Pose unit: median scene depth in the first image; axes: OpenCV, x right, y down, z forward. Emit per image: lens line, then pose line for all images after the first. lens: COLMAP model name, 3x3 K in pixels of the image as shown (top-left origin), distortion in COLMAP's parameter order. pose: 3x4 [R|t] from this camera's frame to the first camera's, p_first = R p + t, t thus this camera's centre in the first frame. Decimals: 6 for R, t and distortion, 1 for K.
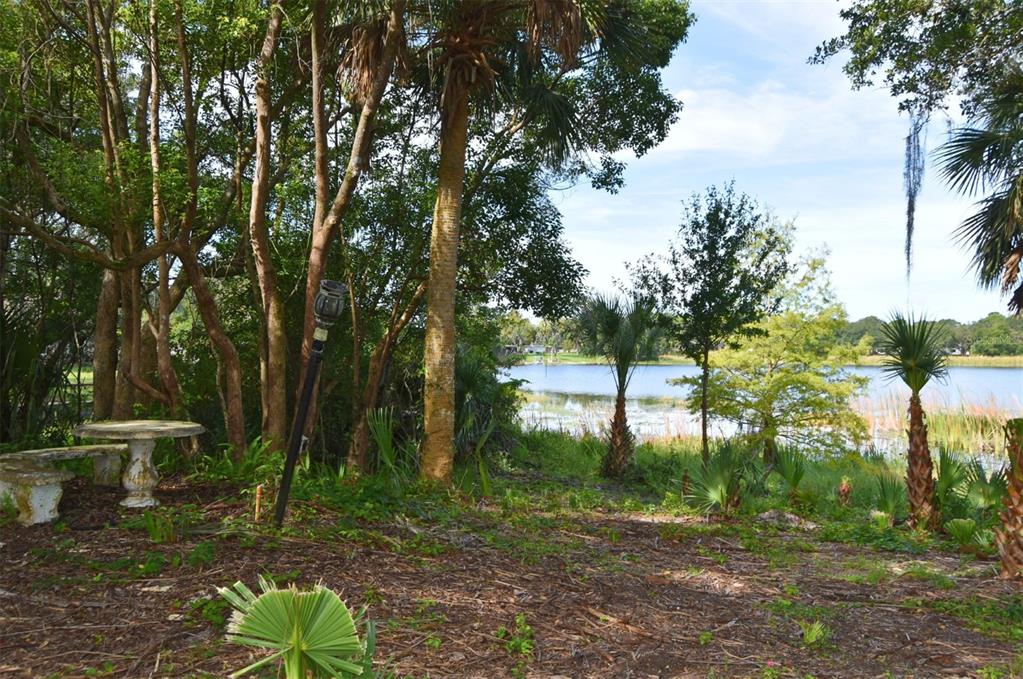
lens RADIAL K [[888.3, 0, 511.5], [0, 888.3, 339.5], [0, 0, 1]] dist [-0.024892, 0.015517]
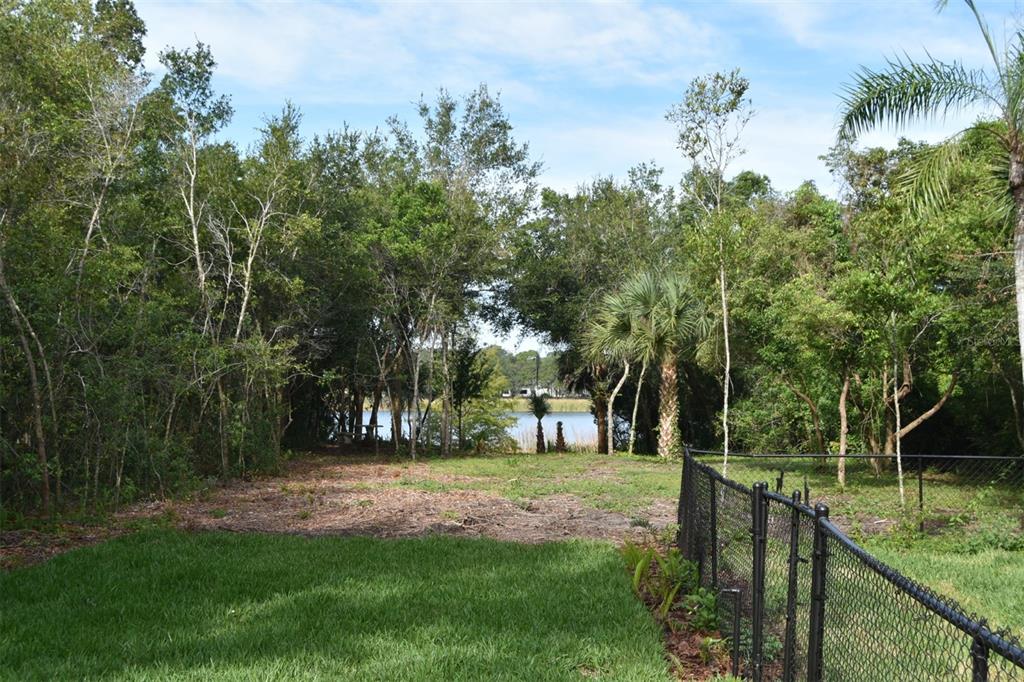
lens RADIAL K [[1455.2, 0, 512.0], [0, 1455.2, 341.0], [0, 0, 1]] dist [-0.007597, 0.110416]
pose [[0.920756, 0.018642, 0.389692, -1.184712], [-0.012076, 0.999741, -0.019292, -0.083683], [-0.389951, 0.013058, 0.920743, -2.673208]]
